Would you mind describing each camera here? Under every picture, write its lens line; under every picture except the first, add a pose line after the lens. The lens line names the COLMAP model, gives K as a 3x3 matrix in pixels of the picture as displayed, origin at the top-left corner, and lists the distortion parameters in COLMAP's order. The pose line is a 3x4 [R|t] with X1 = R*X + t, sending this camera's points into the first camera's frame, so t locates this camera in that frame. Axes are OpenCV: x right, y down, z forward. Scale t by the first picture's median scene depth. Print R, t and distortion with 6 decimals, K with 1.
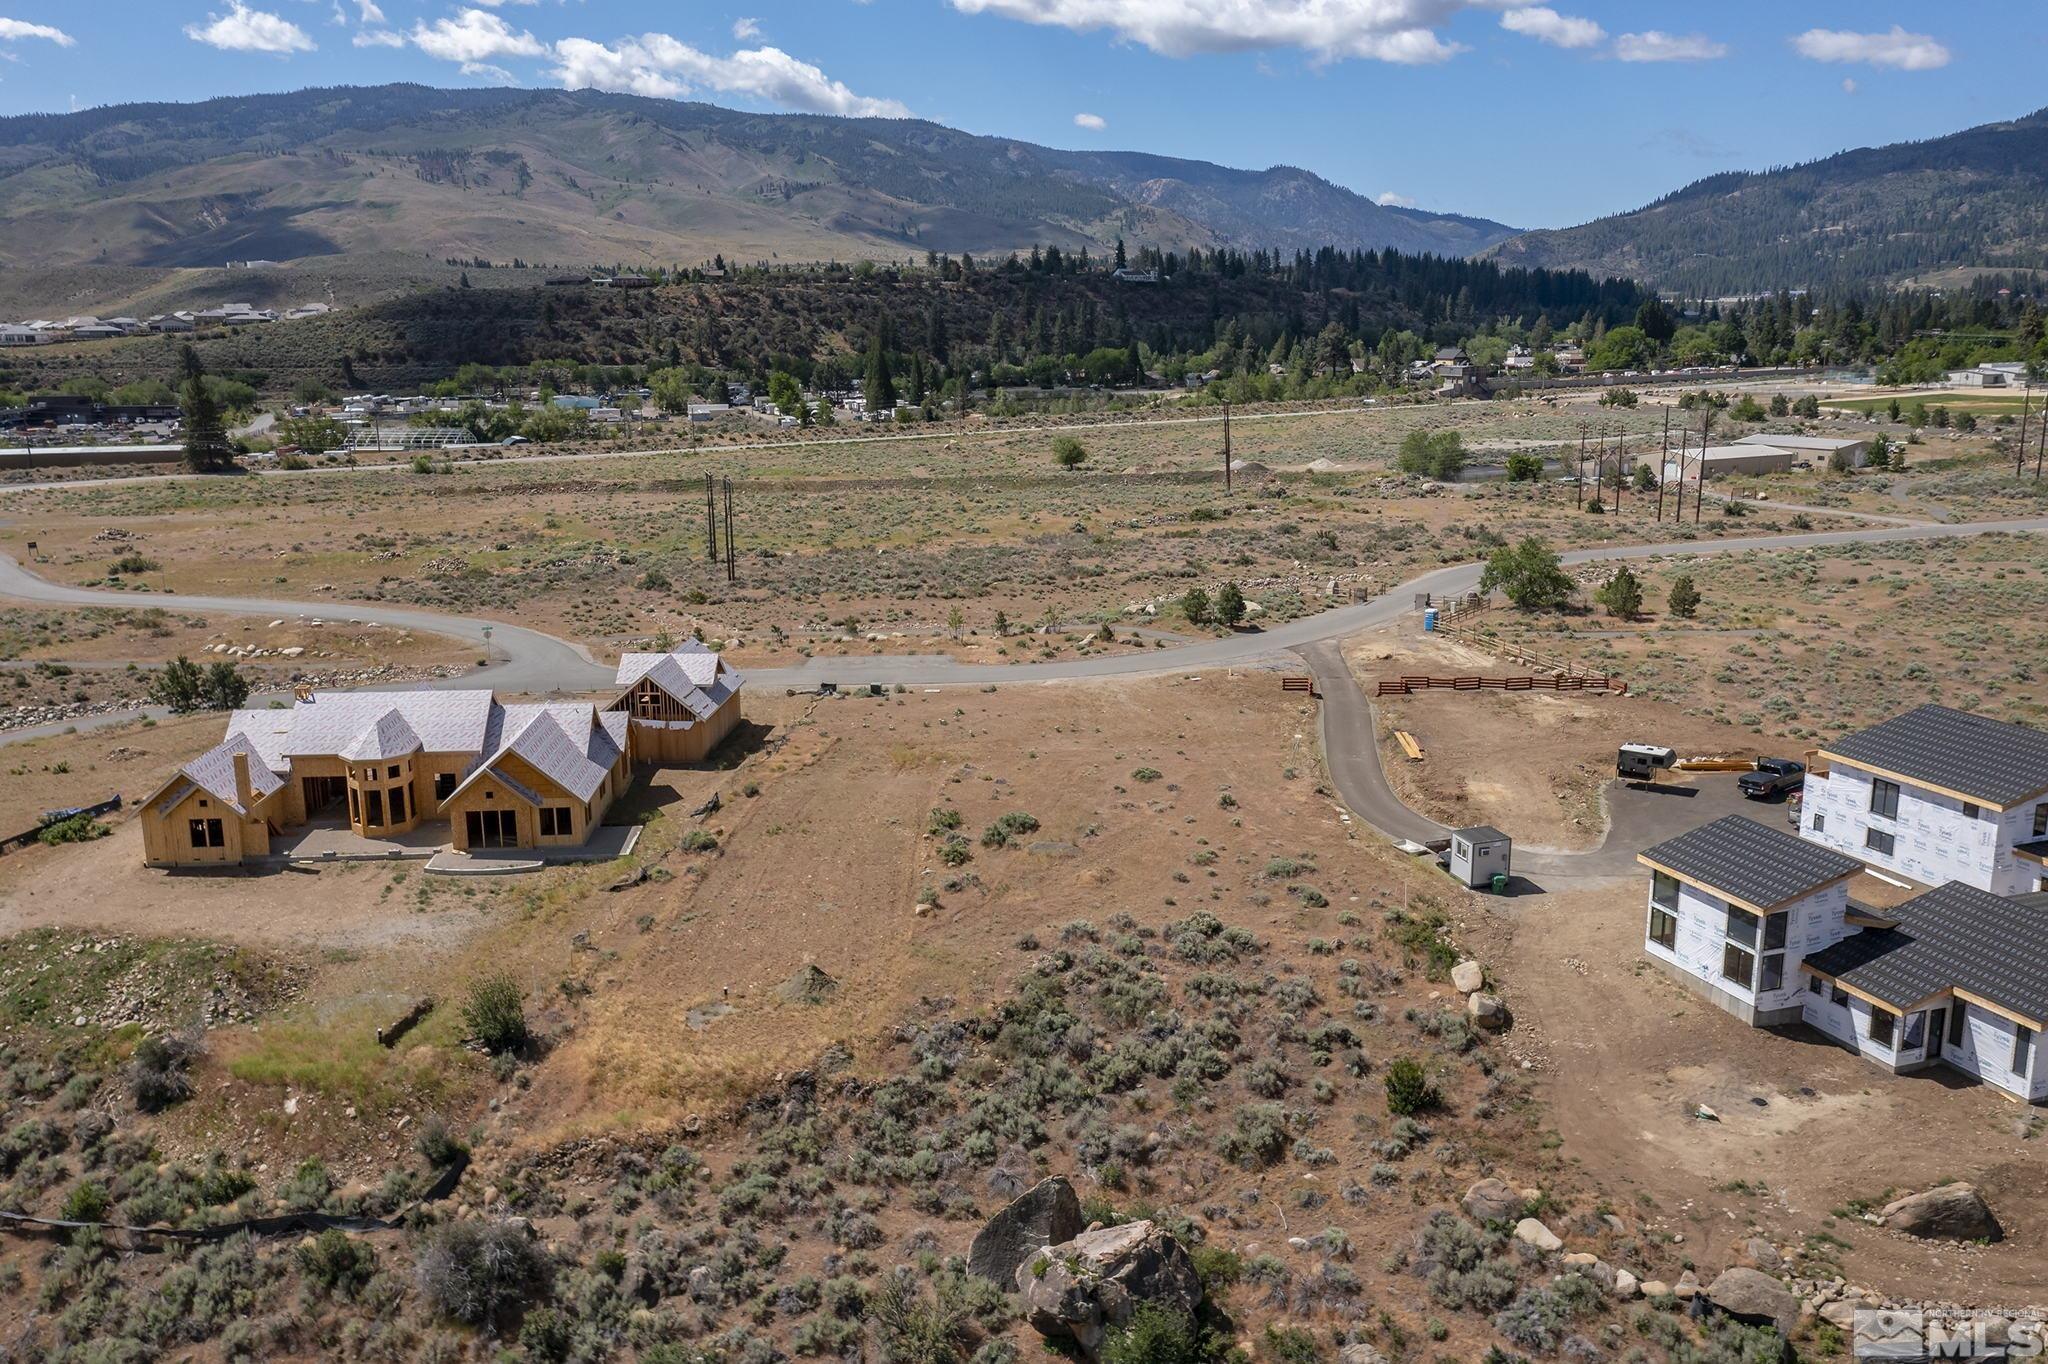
lens RADIAL K [[1625.5, 0, 1024.0], [0, 1625.5, 682.0], [0, 0, 1]] dist [-0.006905, 0.058873]
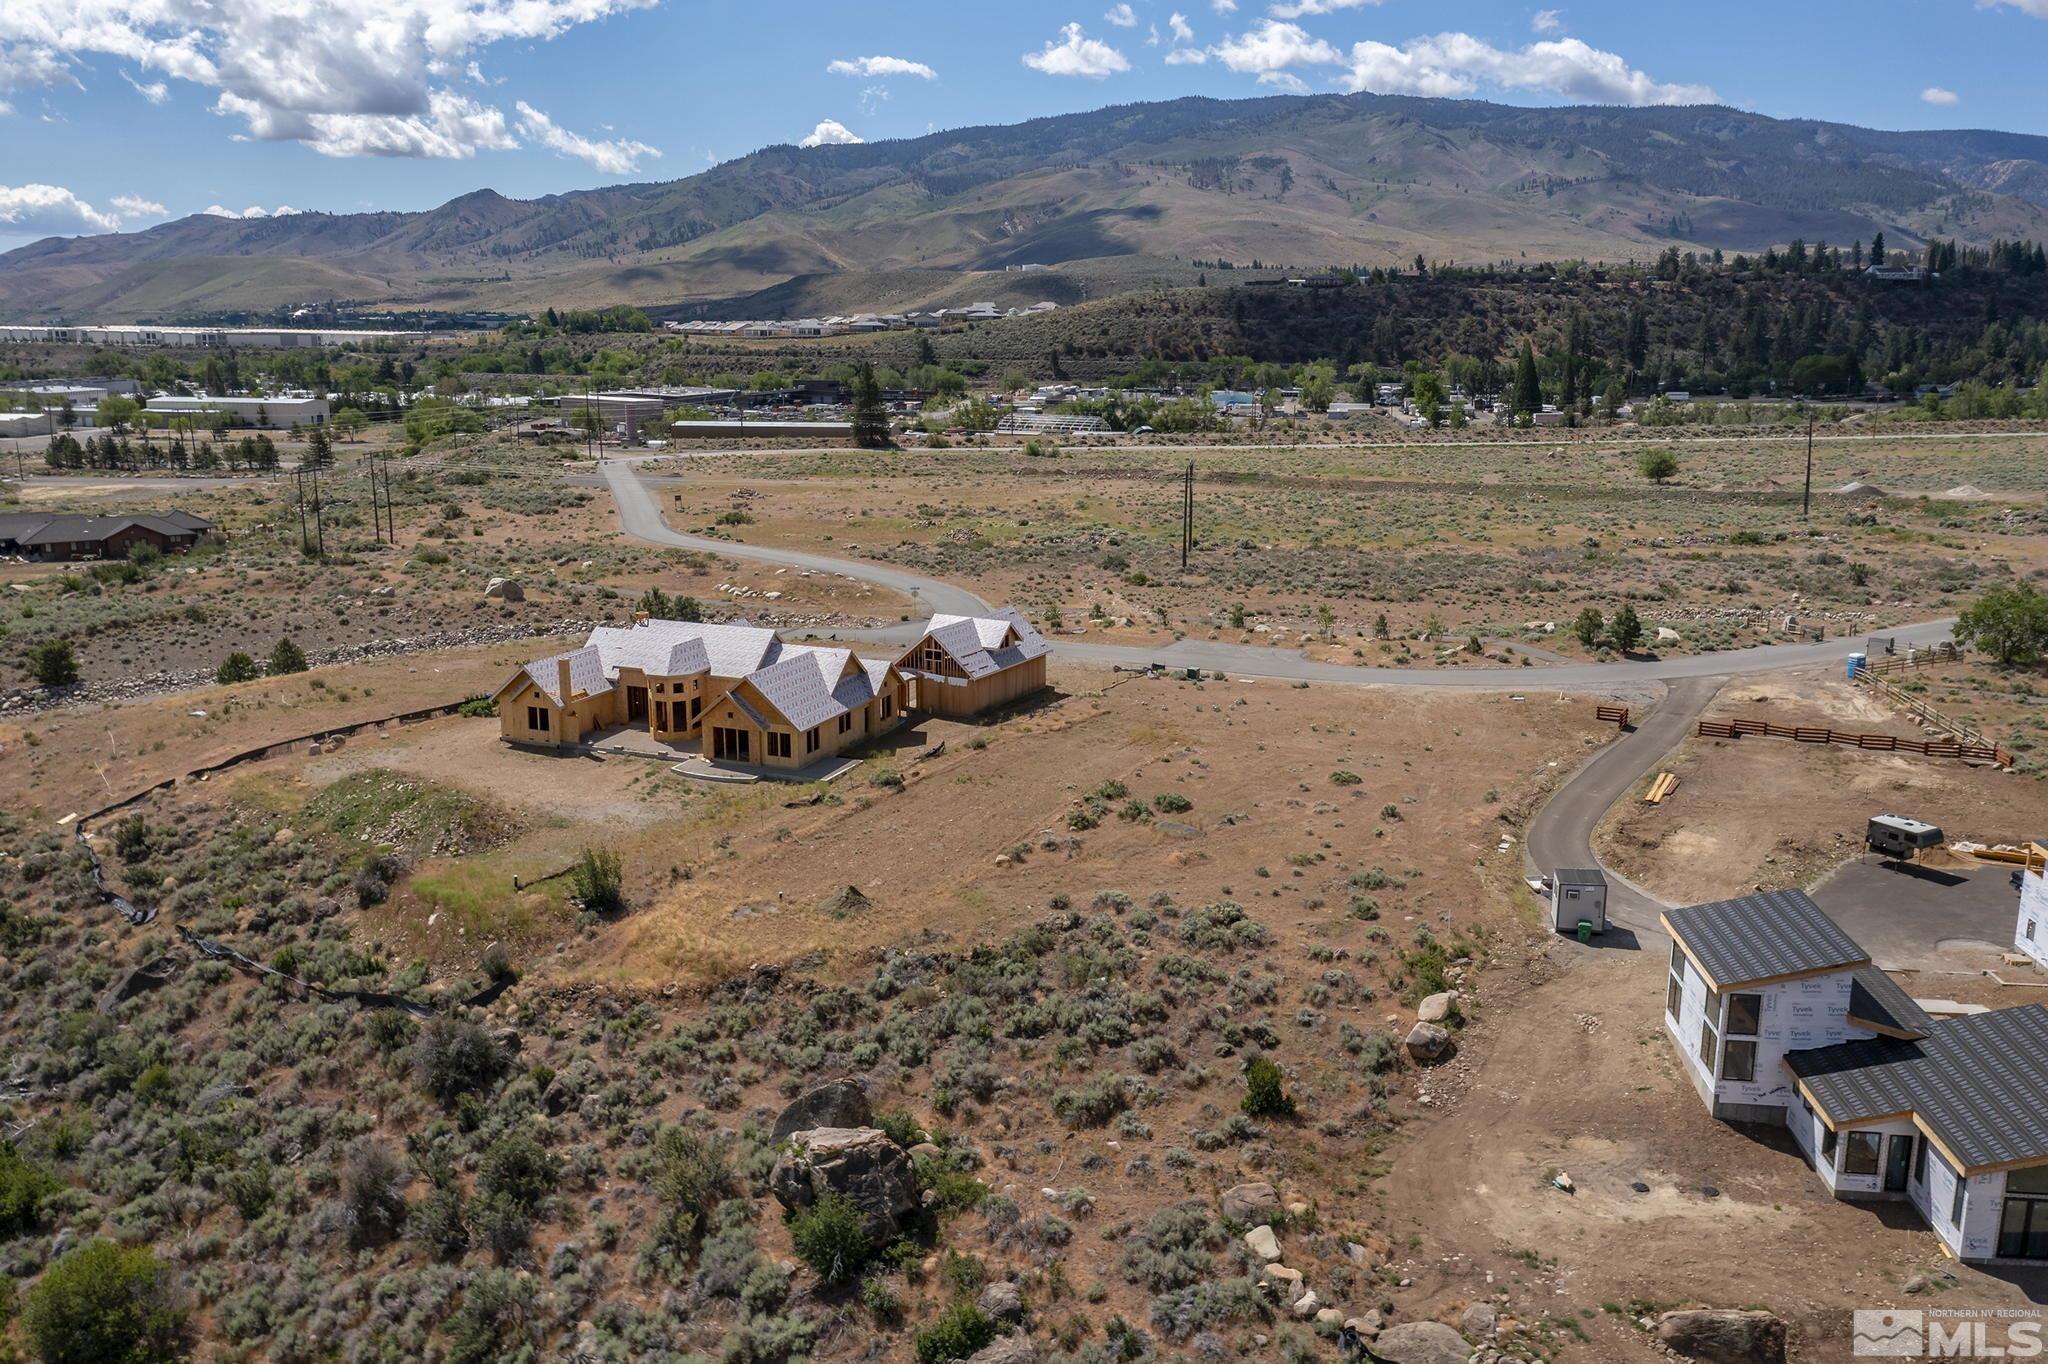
lens RADIAL K [[1625.5, 0, 1024.0], [0, 1625.5, 682.0], [0, 0, 1]] dist [-0.006905, 0.058873]
pose [[0.898691, 0.105503, -0.425704, 0.241454], [-0.105574, 0.994134, 0.023504, -0.003129], [0.425687, 0.023820, 0.904557, 0.014472]]
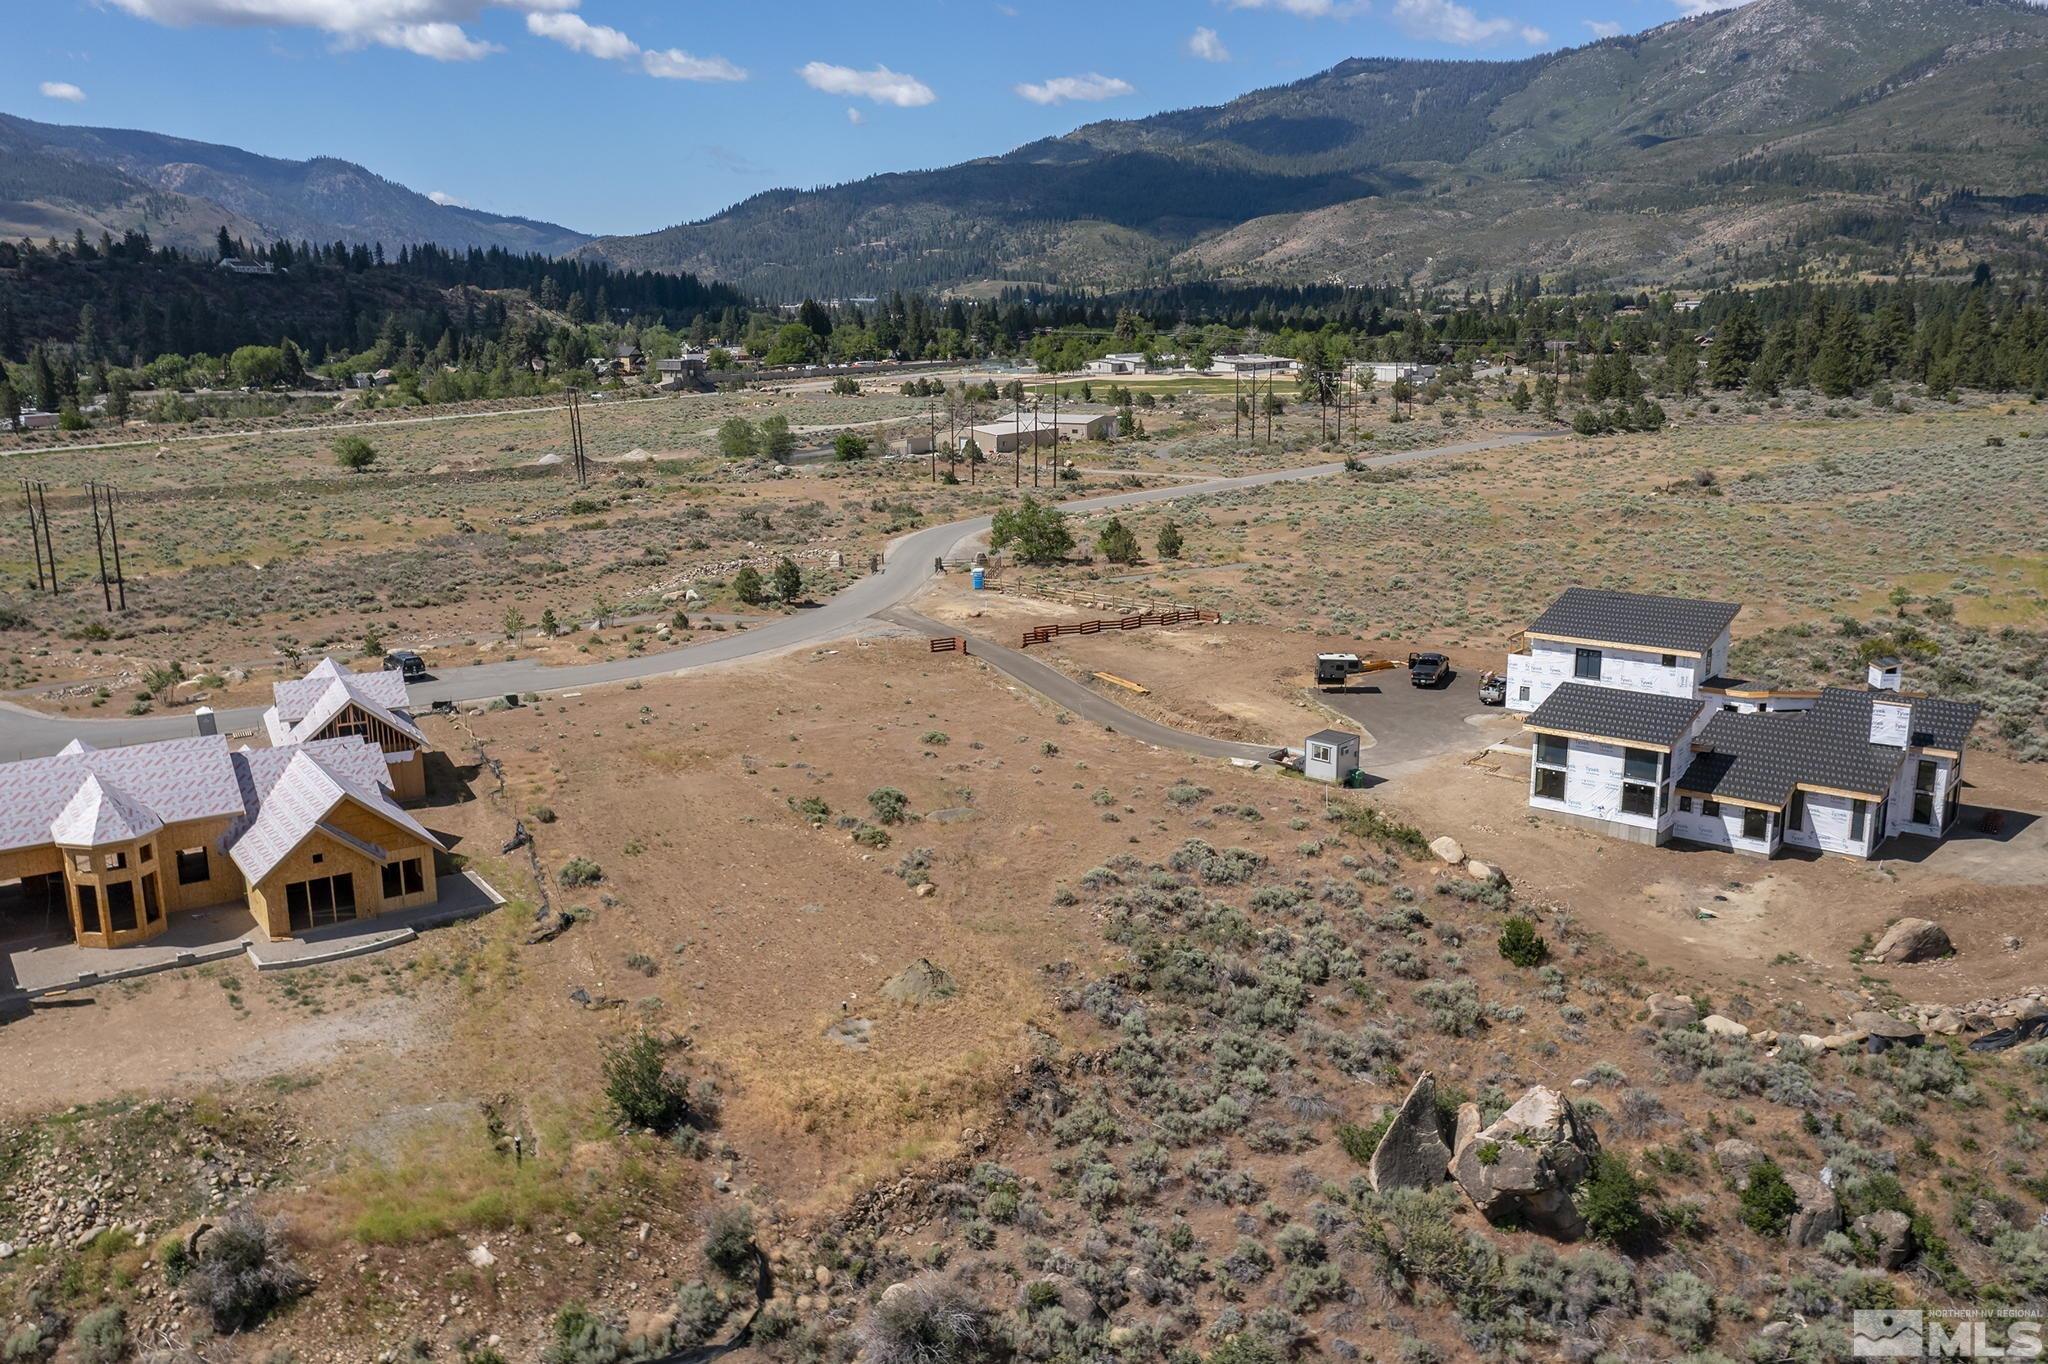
lens RADIAL K [[1625.5, 0, 1024.0], [0, 1625.5, 682.0], [0, 0, 1]] dist [-0.006905, 0.058873]
pose [[0.850789, -0.111604, 0.513521, -0.287229], [0.113501, 0.993149, 0.027796, 0.001734], [-0.513105, 0.034636, 0.857627, 0.103785]]
